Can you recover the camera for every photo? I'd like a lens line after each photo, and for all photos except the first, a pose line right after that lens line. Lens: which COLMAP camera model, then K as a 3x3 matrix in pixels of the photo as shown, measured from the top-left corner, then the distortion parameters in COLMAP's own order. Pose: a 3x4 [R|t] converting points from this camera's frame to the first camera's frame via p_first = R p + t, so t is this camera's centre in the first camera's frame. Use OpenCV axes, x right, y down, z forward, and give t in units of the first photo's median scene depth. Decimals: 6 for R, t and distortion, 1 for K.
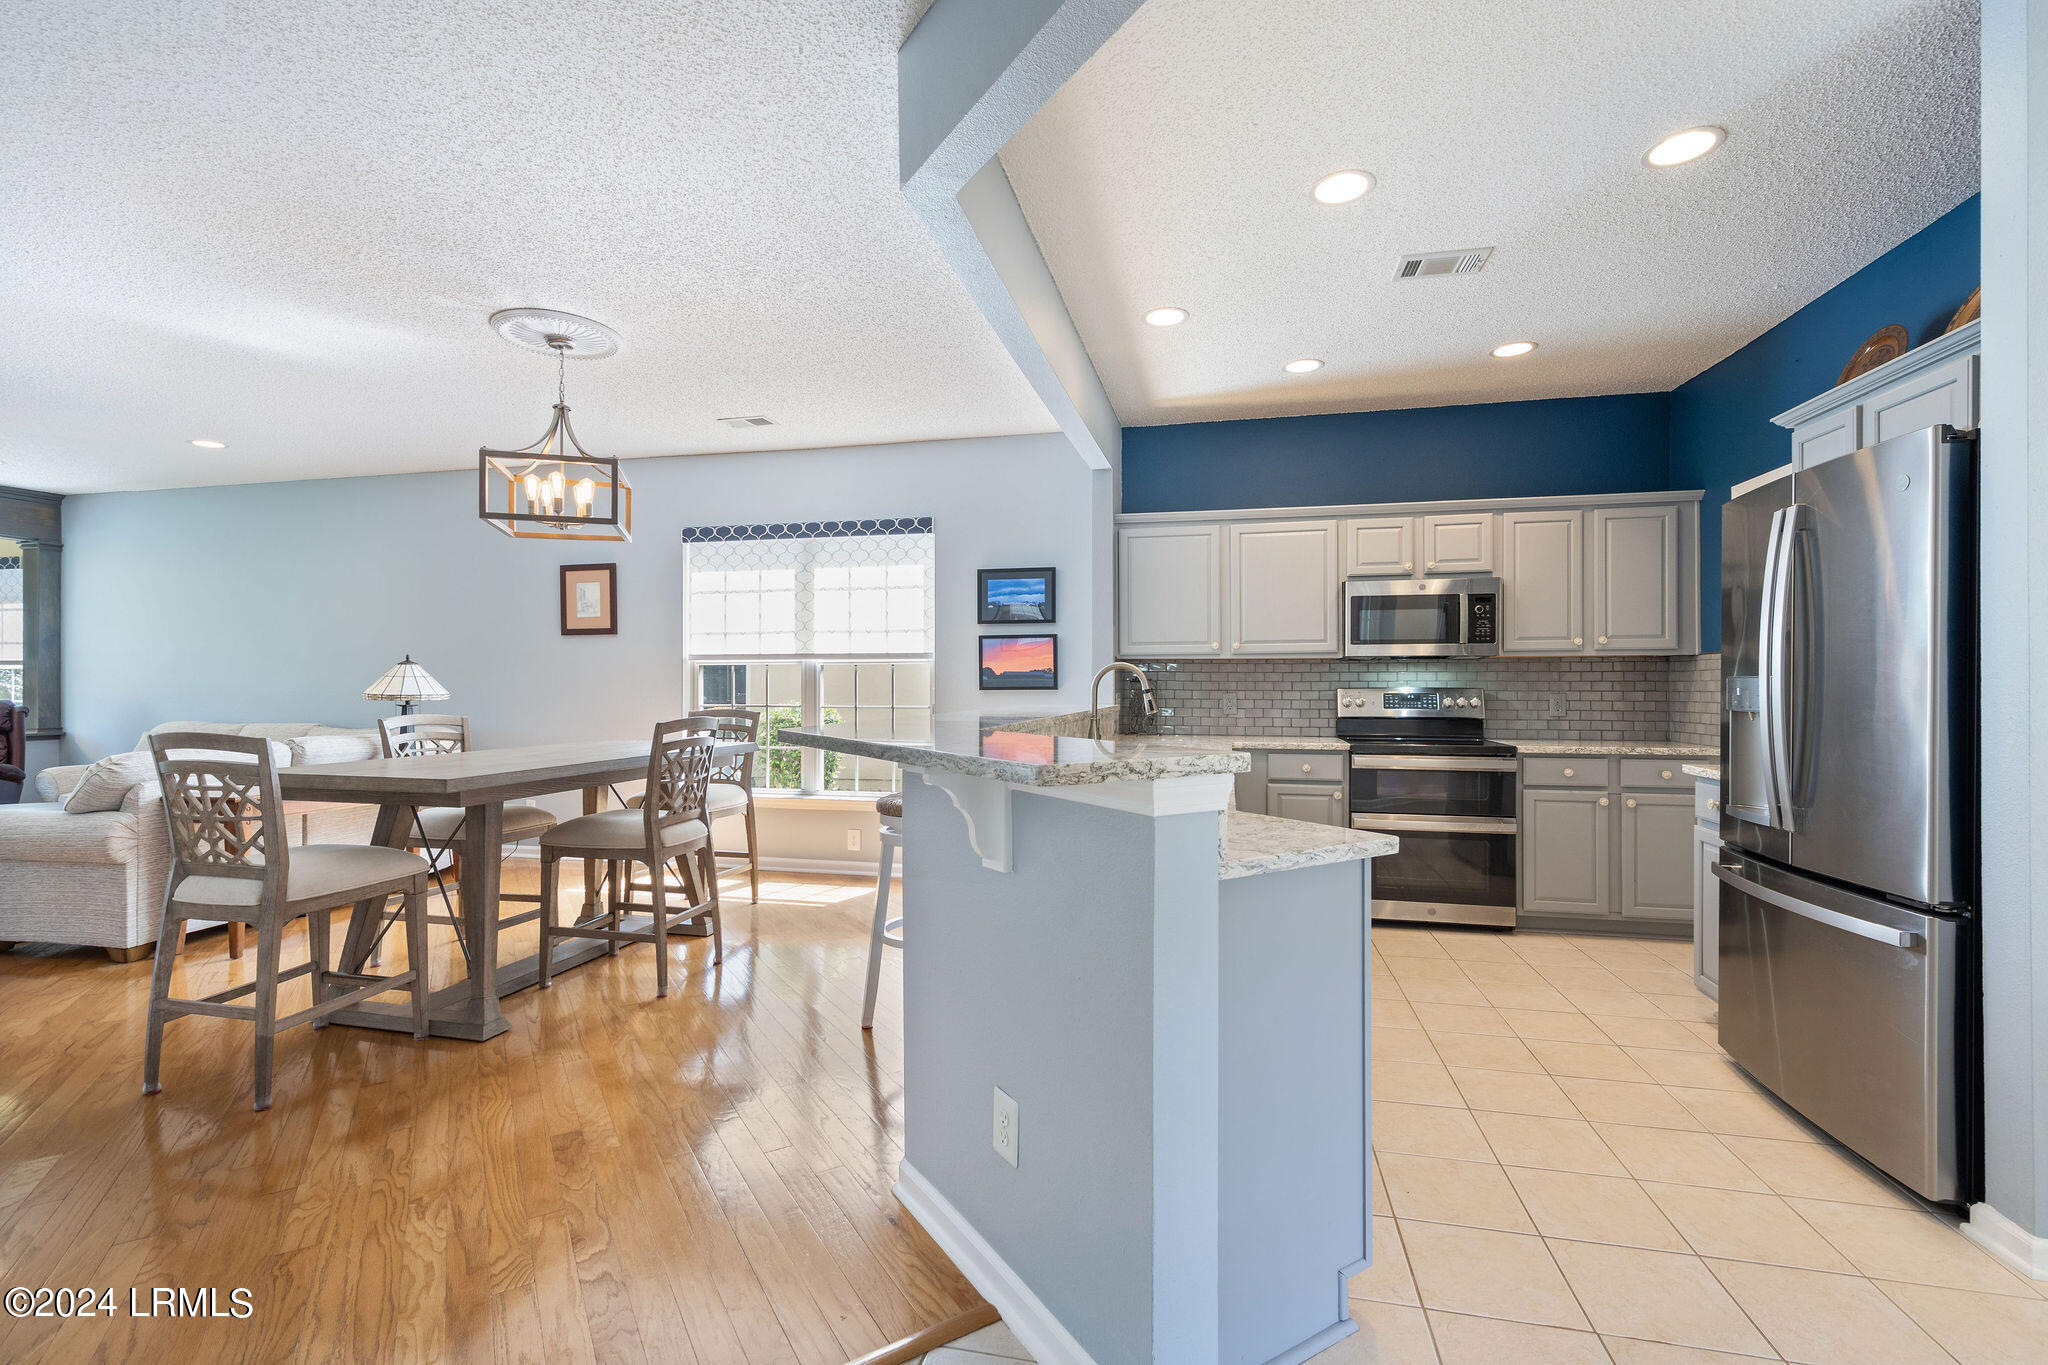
lens RADIAL K [[898.1, 0, 1024.0], [0, 898.1, 682.5], [0, 0, 1]] dist [0.000559, -0.000829]
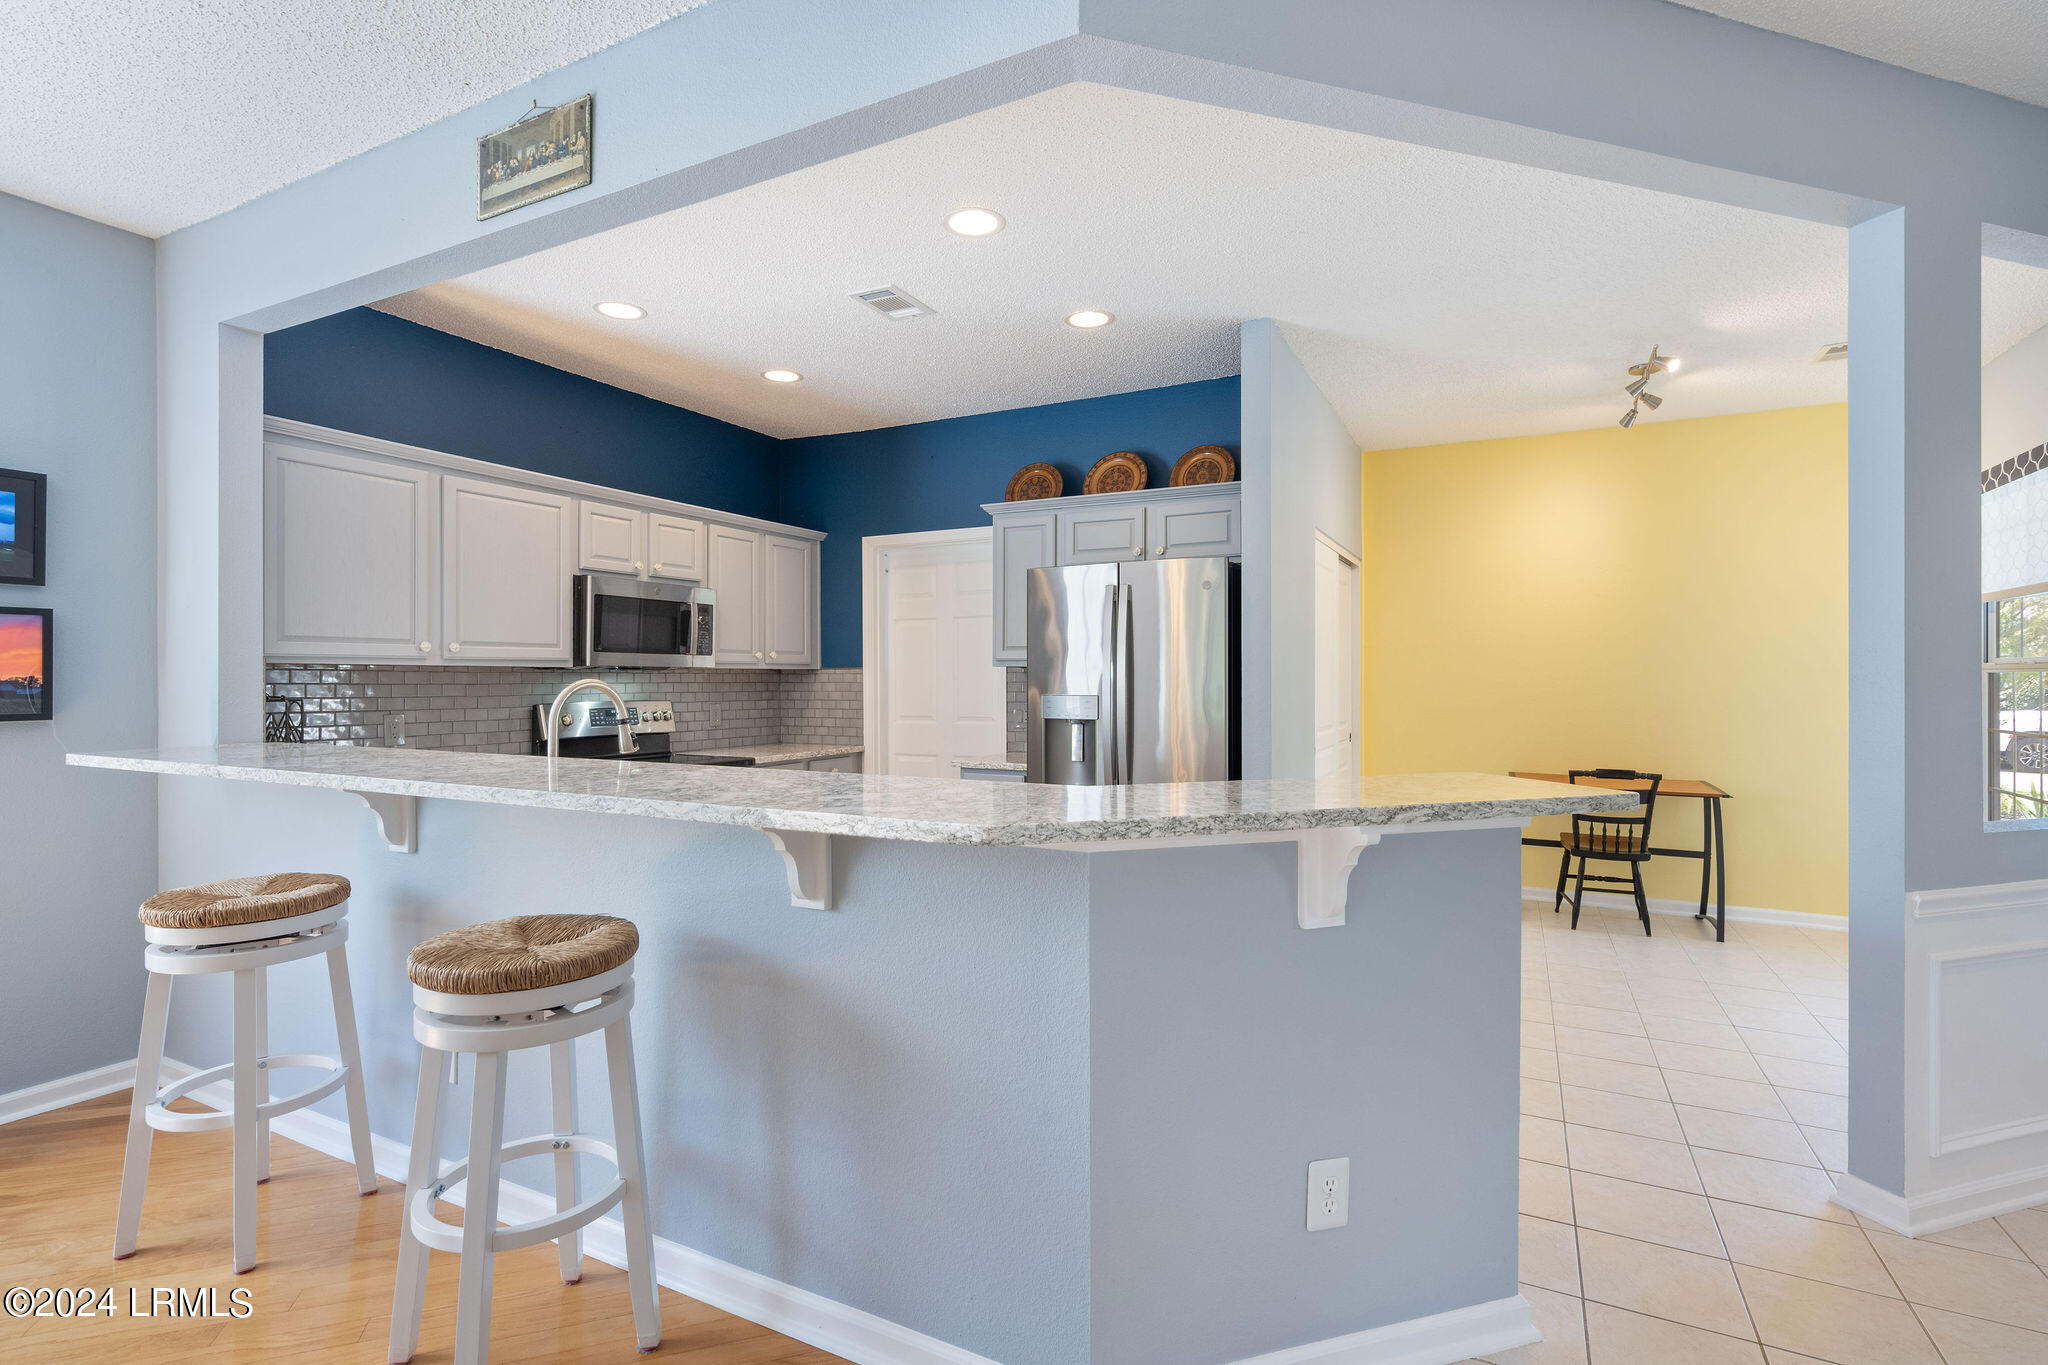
lens RADIAL K [[967.5, 0, 1024.0], [0, 967.5, 682.5], [0, 0, 1]] dist [-0.000940, -0.000199]
pose [[0.243759, -0.004825, 0.969824, -0.391996], [-0.001571, 0.999984, 0.005370, -0.018568], [-0.969834, -0.002833, 0.243748, 0.376582]]
